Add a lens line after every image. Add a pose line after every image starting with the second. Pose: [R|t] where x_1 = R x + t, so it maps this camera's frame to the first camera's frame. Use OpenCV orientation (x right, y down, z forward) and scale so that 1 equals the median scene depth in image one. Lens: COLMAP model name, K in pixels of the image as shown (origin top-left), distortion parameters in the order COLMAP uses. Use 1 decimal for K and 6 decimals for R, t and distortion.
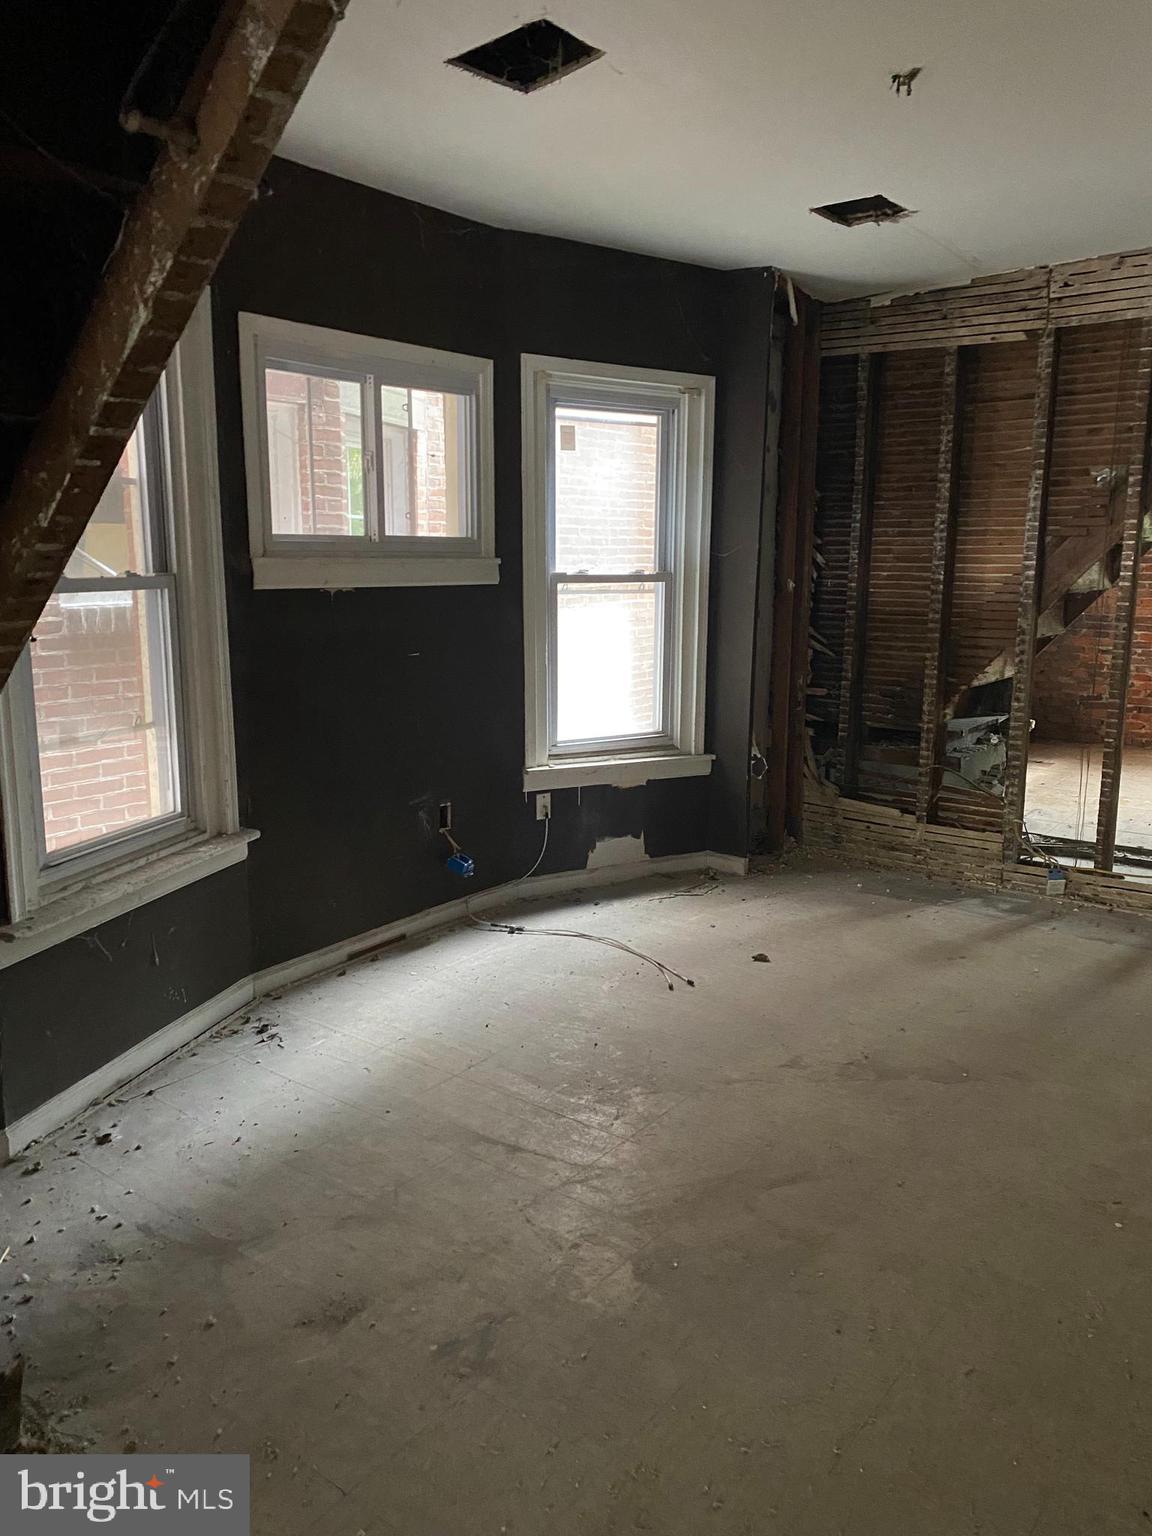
lens RADIAL K [[1168.5, 0, 573.7], [0, 1168.5, 773.4], [0, 0, 1]] dist [0.024916, -0.004742]
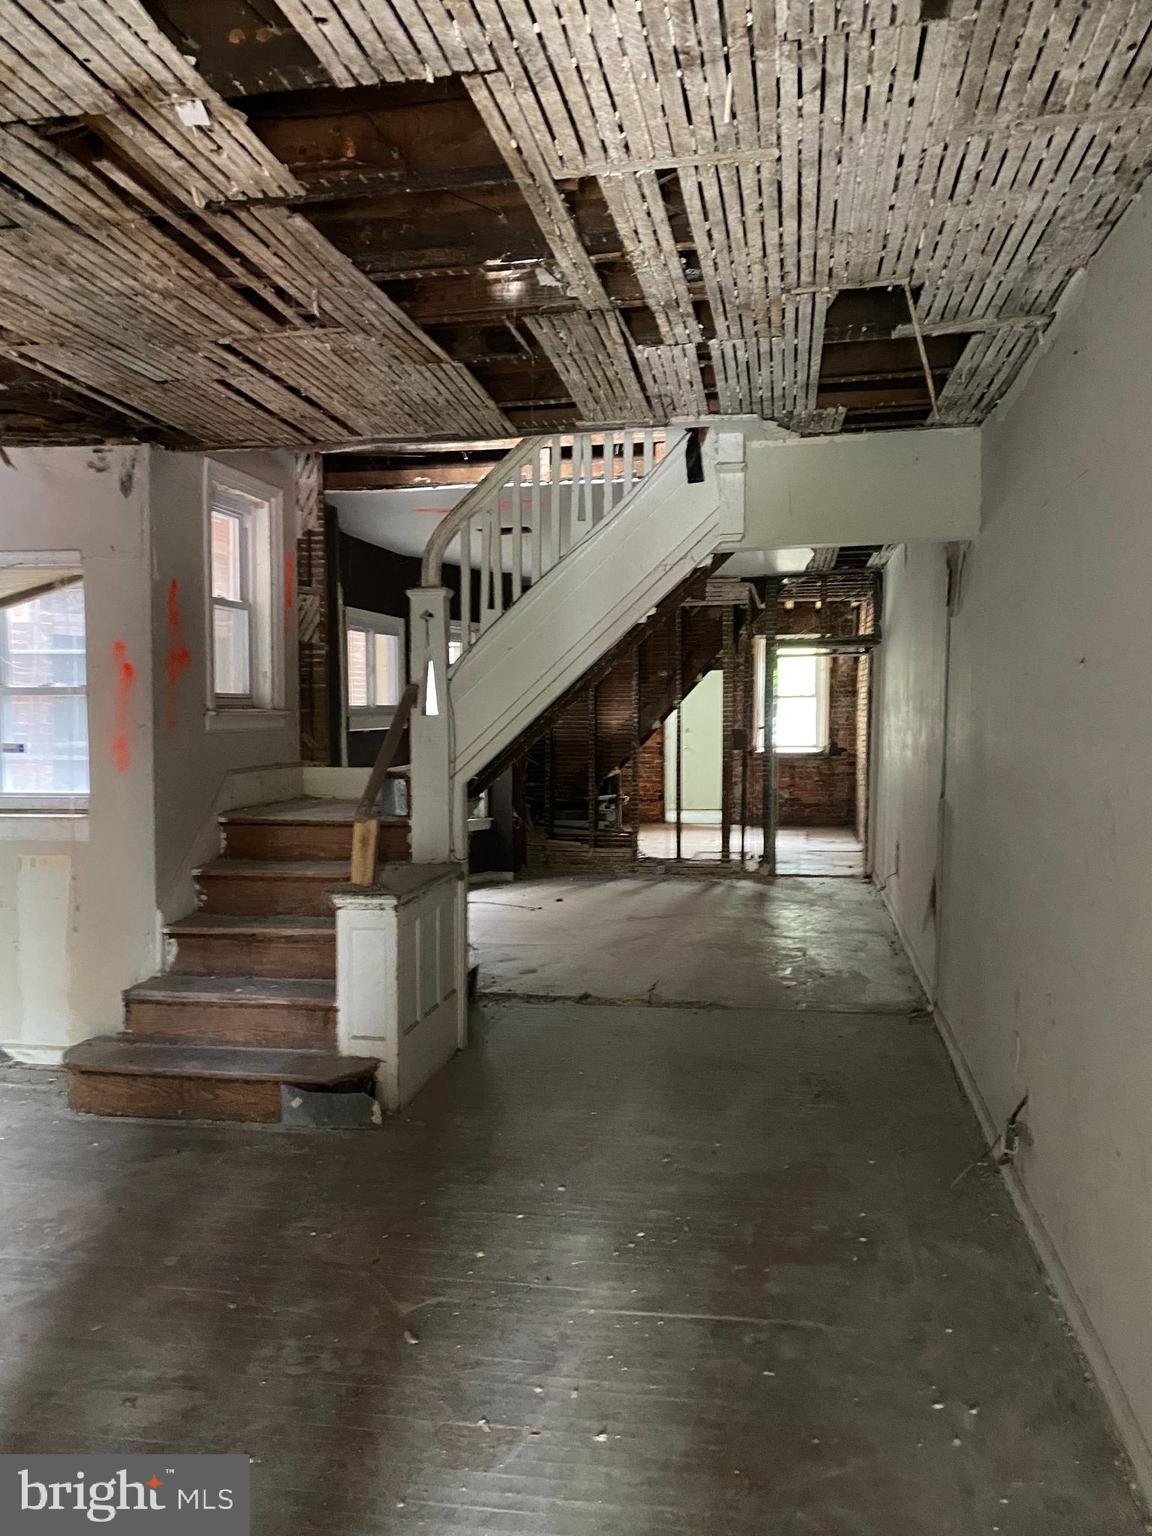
lens RADIAL K [[1168.5, 0, 579.2], [0, 1168.5, 779.4], [0, 0, 1]] dist [0.024916, -0.004742]
pose [[0.886309, -0.040244, 0.461342, -0.676201], [0.102111, 0.988681, -0.109927, 0.156555], [-0.451696, 0.144537, 0.880386, -0.790037]]
